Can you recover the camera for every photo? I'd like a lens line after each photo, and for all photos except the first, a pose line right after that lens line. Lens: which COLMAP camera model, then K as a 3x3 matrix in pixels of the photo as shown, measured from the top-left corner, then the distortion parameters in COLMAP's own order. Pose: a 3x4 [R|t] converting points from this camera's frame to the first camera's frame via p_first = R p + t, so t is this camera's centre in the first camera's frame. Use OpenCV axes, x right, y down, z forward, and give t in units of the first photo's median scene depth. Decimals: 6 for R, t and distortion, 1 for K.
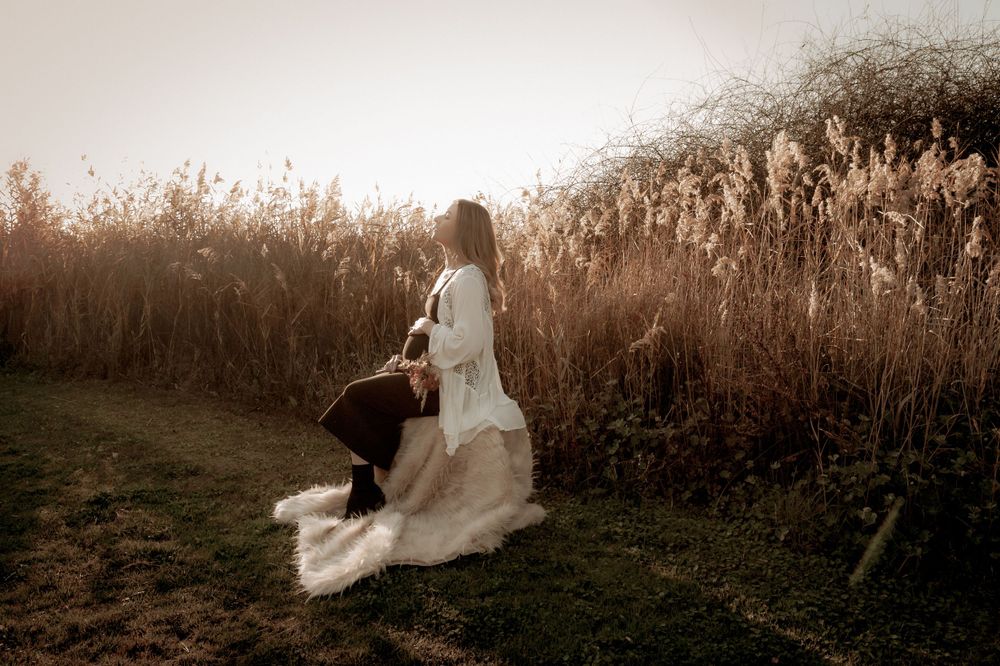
lens RADIAL K [[778.2, 0, 500.0], [0, 778.2, 333.0], [0, 0, 1]] dist [-0.010866, -0.004406]
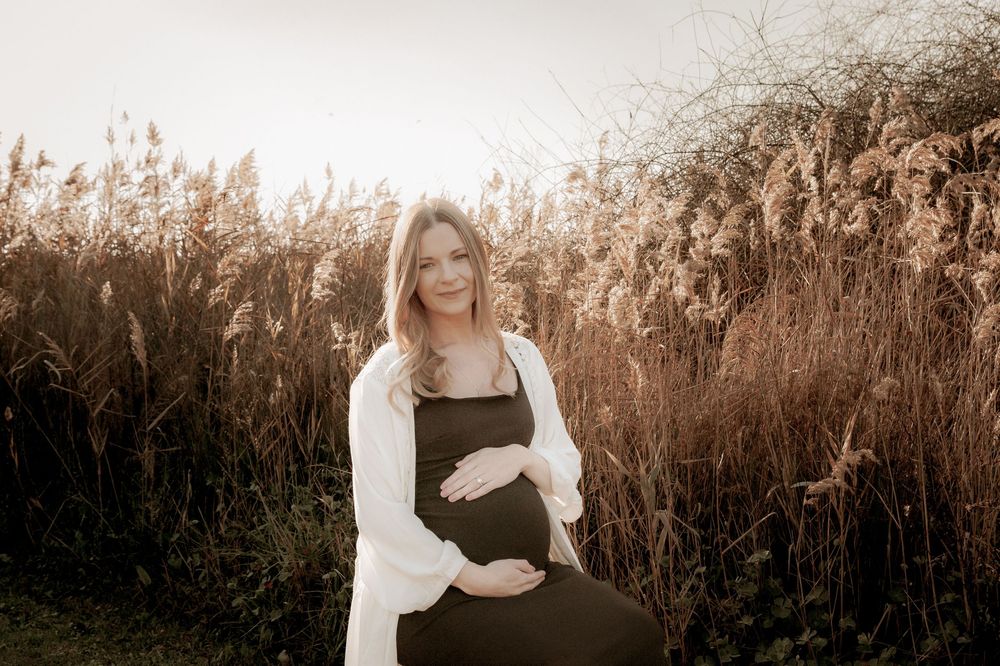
lens RADIAL K [[1301.4, 0, 499.5], [0, 1301.4, 306.7], [0, 0, 1]] dist [-0.023006, 0.048967]
pose [[0.999384, -0.023143, -0.026369, 0.004318], [0.021124, 0.997003, -0.074421, -0.031679], [0.028012, 0.073818, 0.996878, 0.144937]]
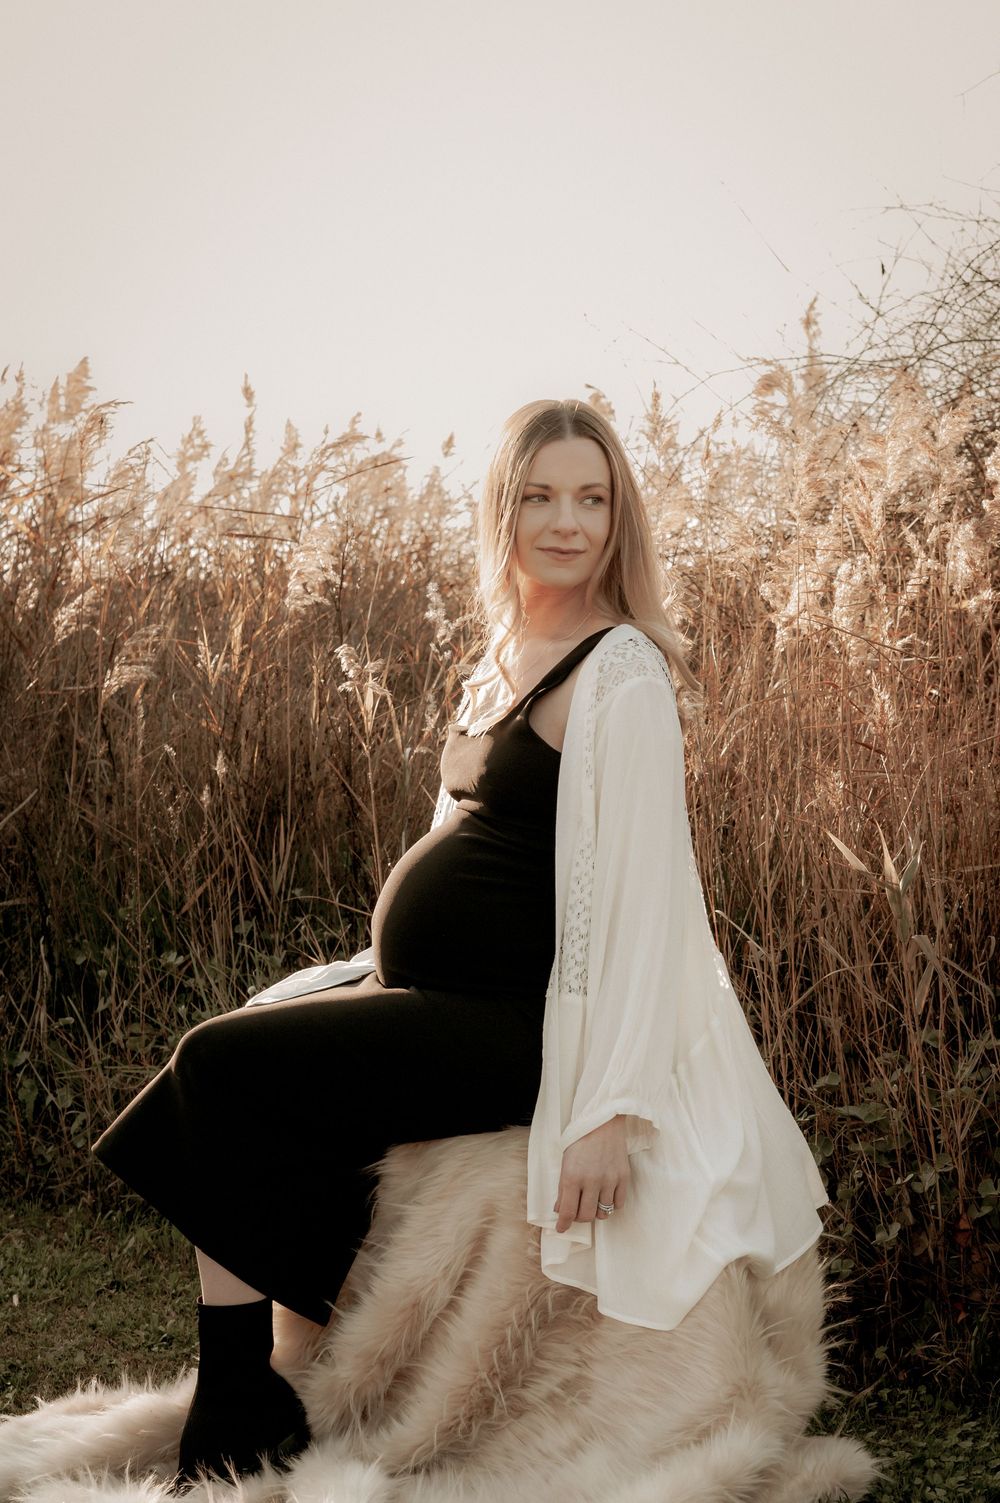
lens RADIAL K [[2897.6, 0, 500.0], [0, 2897.6, 751.5], [0, 0, 1]] dist [0.005363, 0.052074]
pose [[0.998137, -0.021350, -0.057155, -0.009882], [0.017988, 0.998113, -0.058707, 0.020246], [0.058301, 0.057570, 0.996638, -0.070102]]
